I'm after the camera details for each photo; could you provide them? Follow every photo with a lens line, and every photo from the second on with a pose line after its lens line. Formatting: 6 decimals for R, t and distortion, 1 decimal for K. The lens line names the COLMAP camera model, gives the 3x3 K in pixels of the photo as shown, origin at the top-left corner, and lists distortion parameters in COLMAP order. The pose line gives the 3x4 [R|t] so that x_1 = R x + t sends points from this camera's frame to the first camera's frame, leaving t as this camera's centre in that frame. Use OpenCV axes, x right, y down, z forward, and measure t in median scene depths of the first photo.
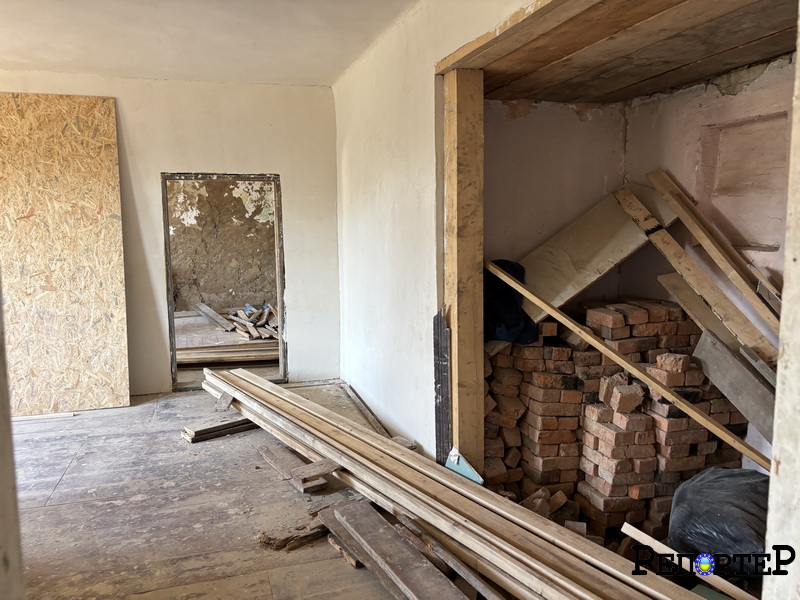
lens RADIAL K [[595.7, 0, 400.2], [0, 595.7, 293.1], [0, 0, 1]] dist [0.032967, -0.036821]
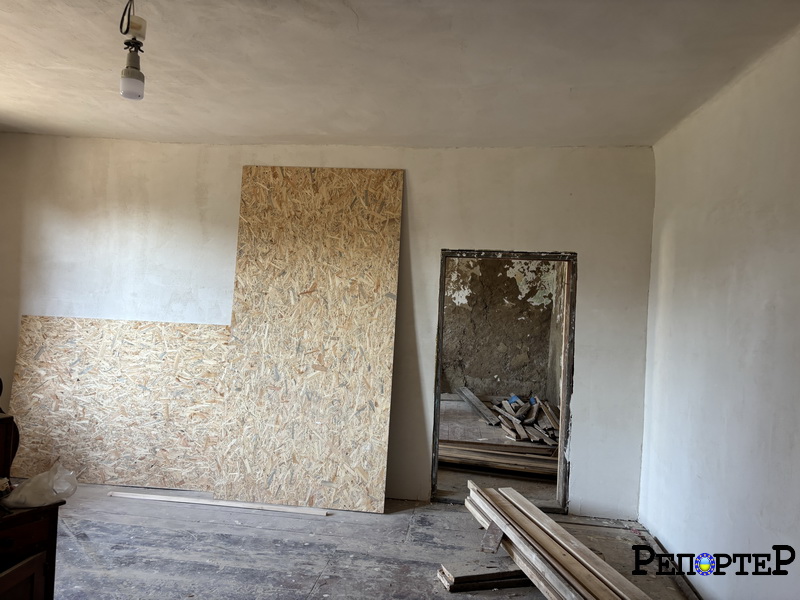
lens RADIAL K [[595.7, 0, 383.4], [0, 595.7, 301.3], [0, 0, 1]] dist [0.032967, -0.036821]
pose [[0.896525, 0.051918, -0.439941, -0.086722], [-0.103539, 0.990160, -0.094145, -0.032492], [0.430724, 0.129954, 0.893078, 0.186466]]
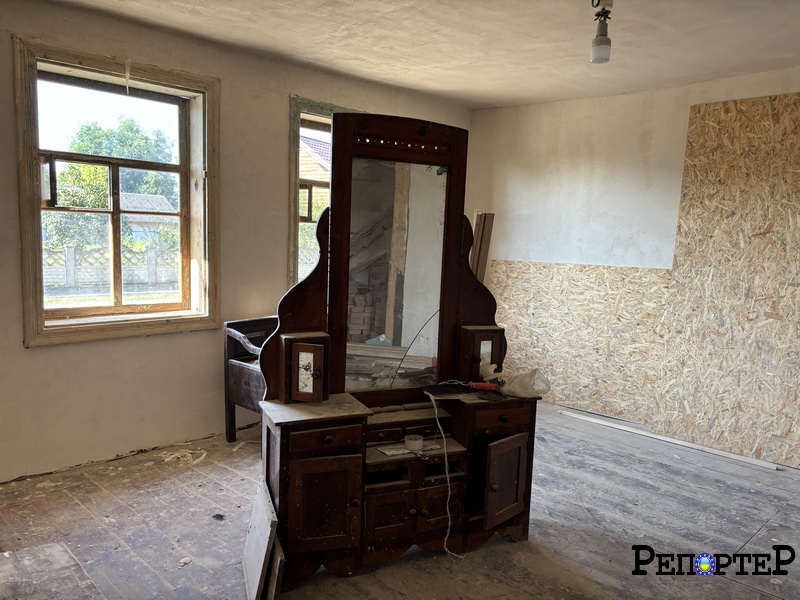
lens RADIAL K [[595.7, 0, 405.0], [0, 595.7, 302.3], [0, 0, 1]] dist [0.032967, -0.036821]
pose [[0.447349, 0.116776, -0.886703, -0.053239], [-0.131268, 0.989275, 0.064058, -0.012477], [0.884674, 0.087739, 0.457880, 0.121446]]
